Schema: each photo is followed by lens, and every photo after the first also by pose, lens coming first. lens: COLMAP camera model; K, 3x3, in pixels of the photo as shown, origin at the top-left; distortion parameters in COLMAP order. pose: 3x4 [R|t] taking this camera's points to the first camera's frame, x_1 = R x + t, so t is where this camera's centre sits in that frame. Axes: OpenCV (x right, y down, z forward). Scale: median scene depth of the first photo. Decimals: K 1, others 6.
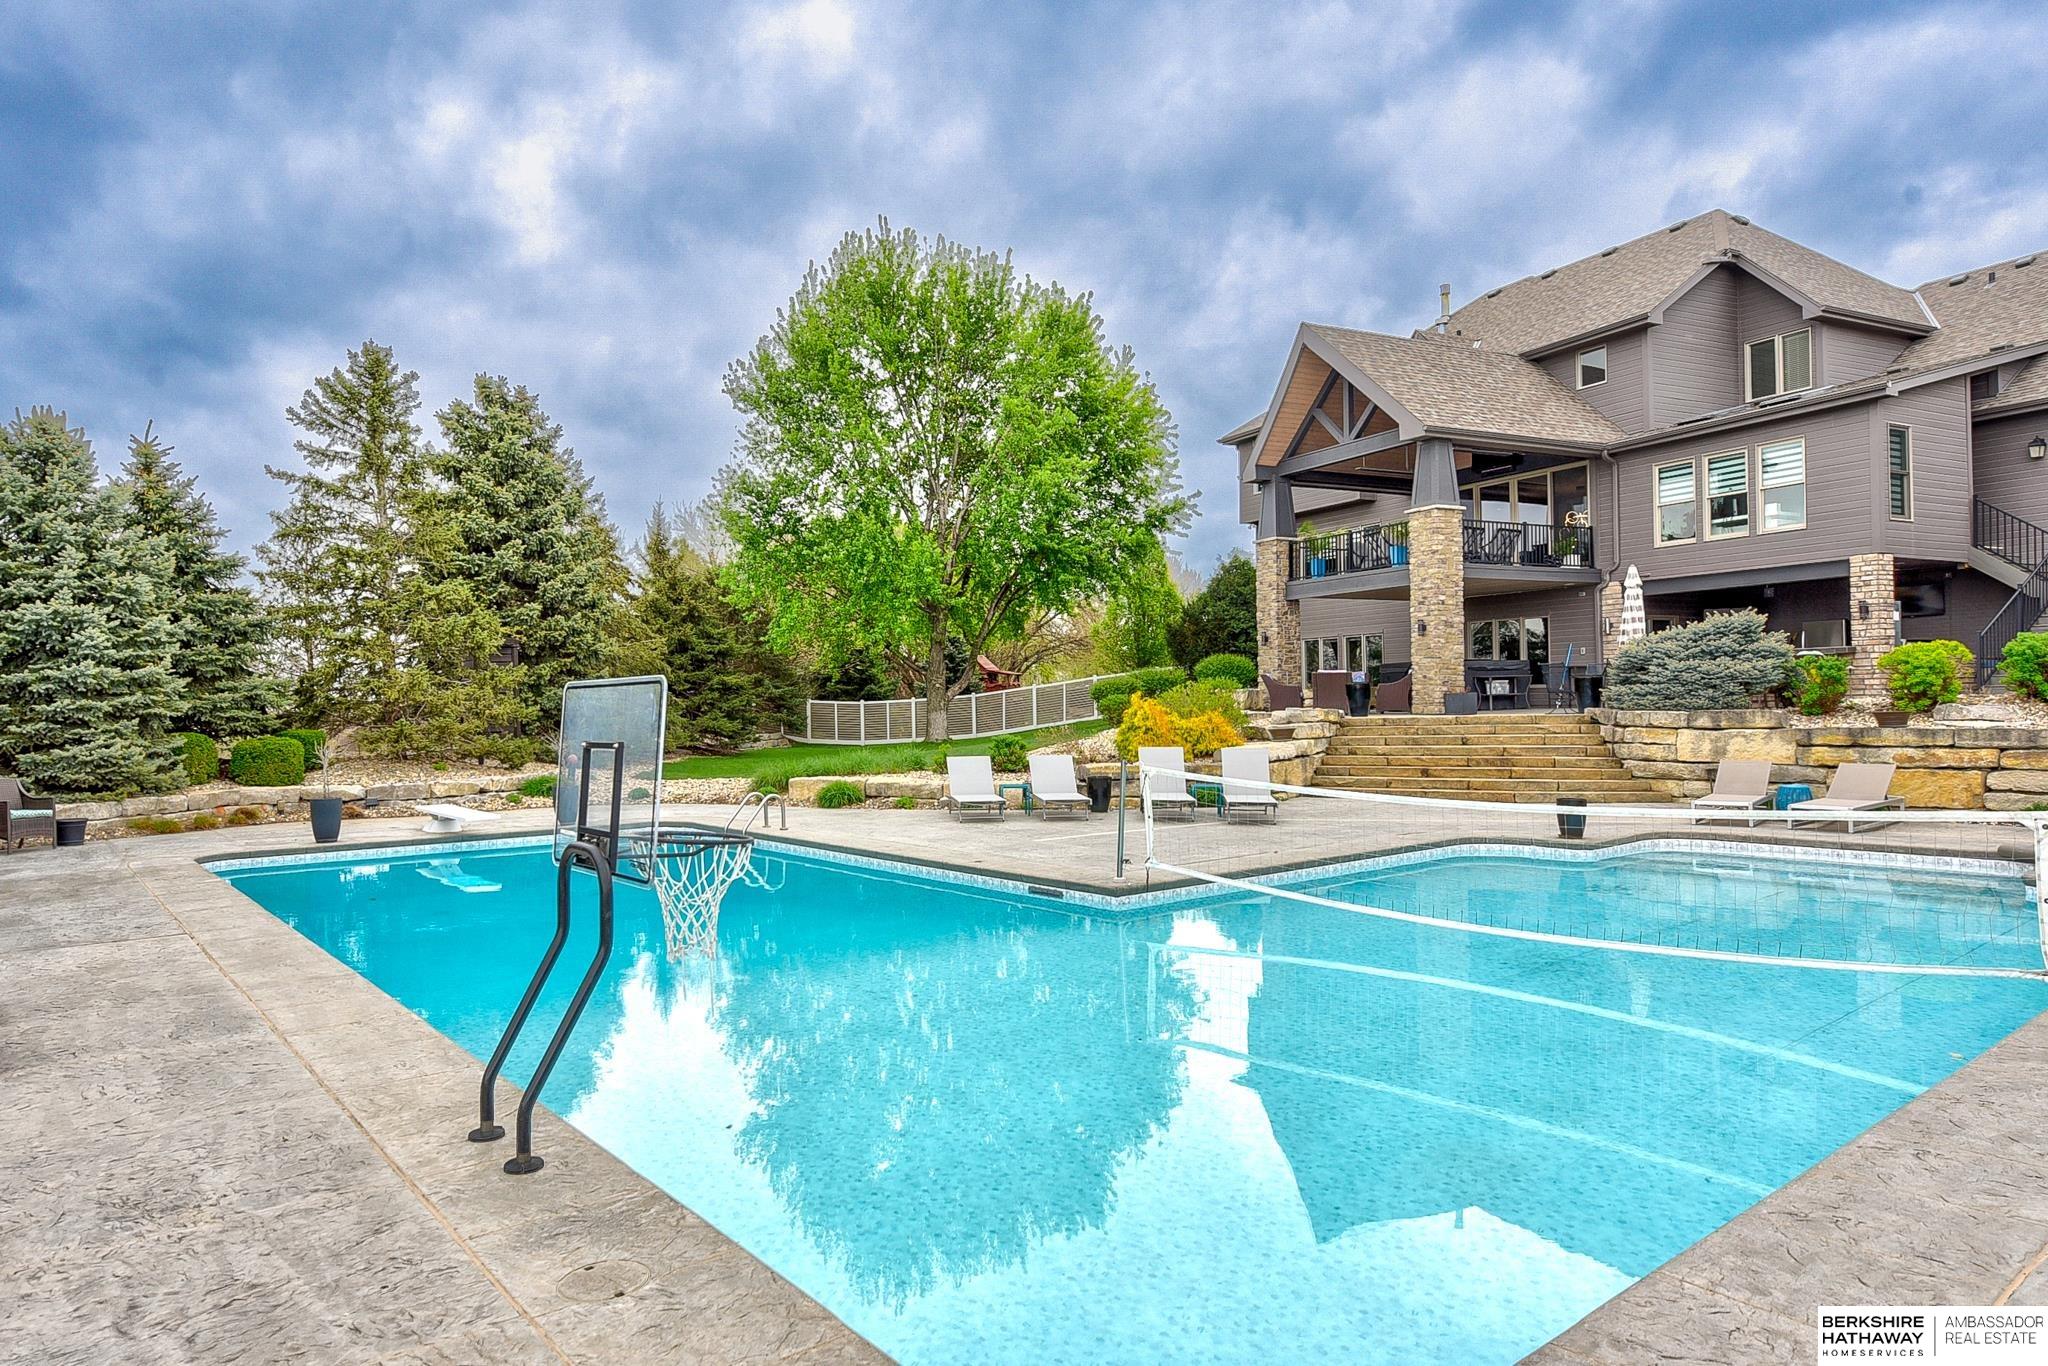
lens RADIAL K [[1230.0, 0, 924.3], [0, 1230.0, 701.6], [0, 0, 1]] dist [-0.000623, -0.002833]
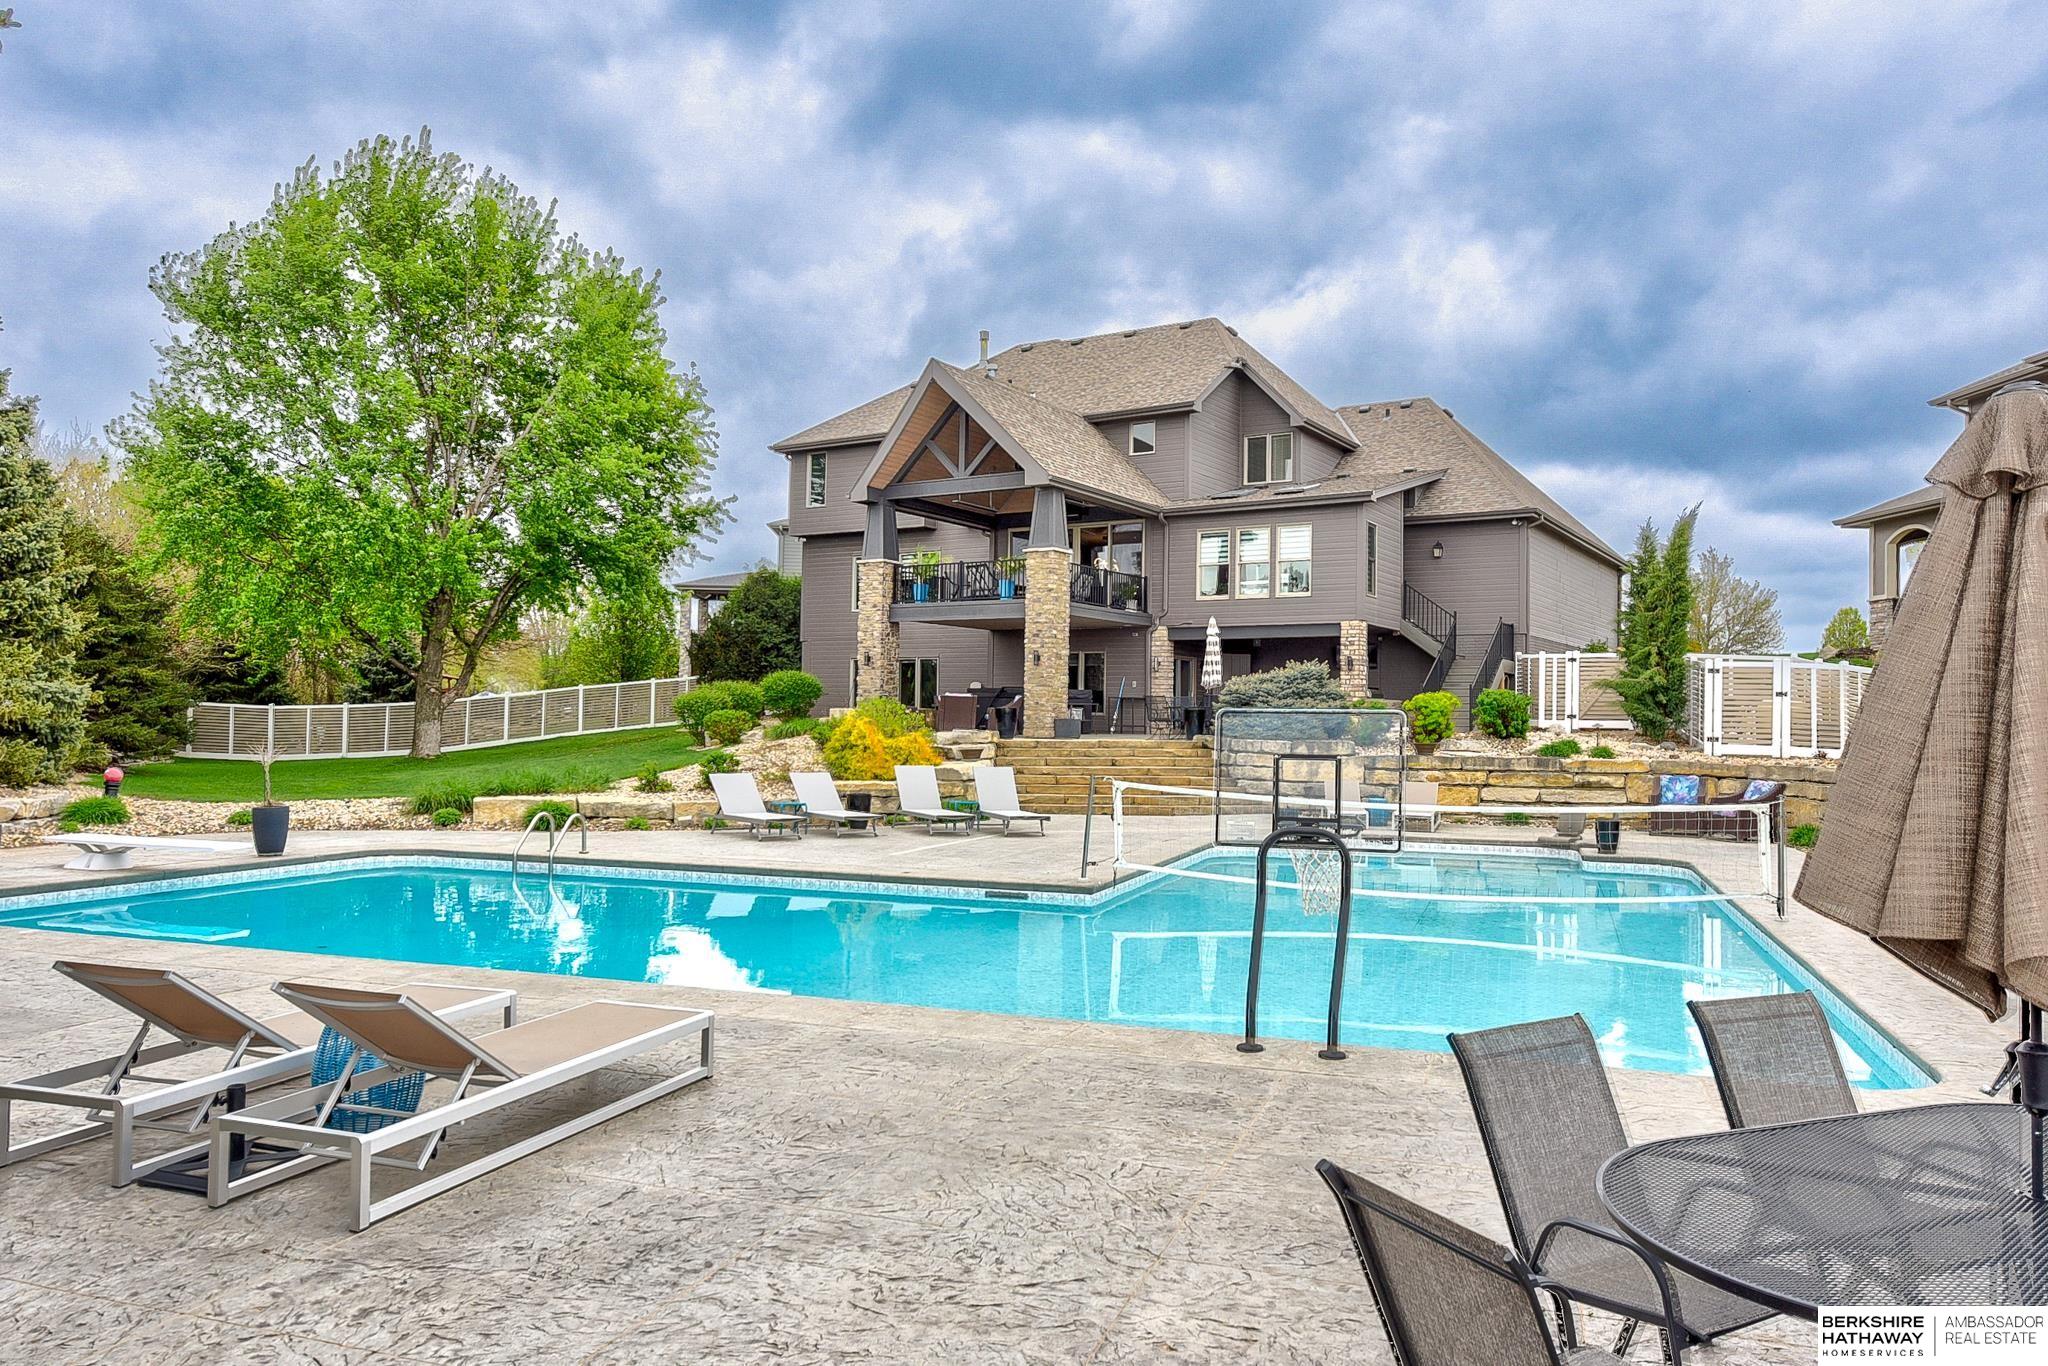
lens RADIAL K [[1403.9, 0, 1024.0], [0, 1403.9, 683.0], [0, 0, 1]] dist [-0.000637, 0.000656]
pose [[0.830282, 0.041416, 0.555803, -0.292894], [-0.027951, 0.999075, -0.032692, 0.002797], [-0.556643, 0.011608, 0.830671, -0.026920]]
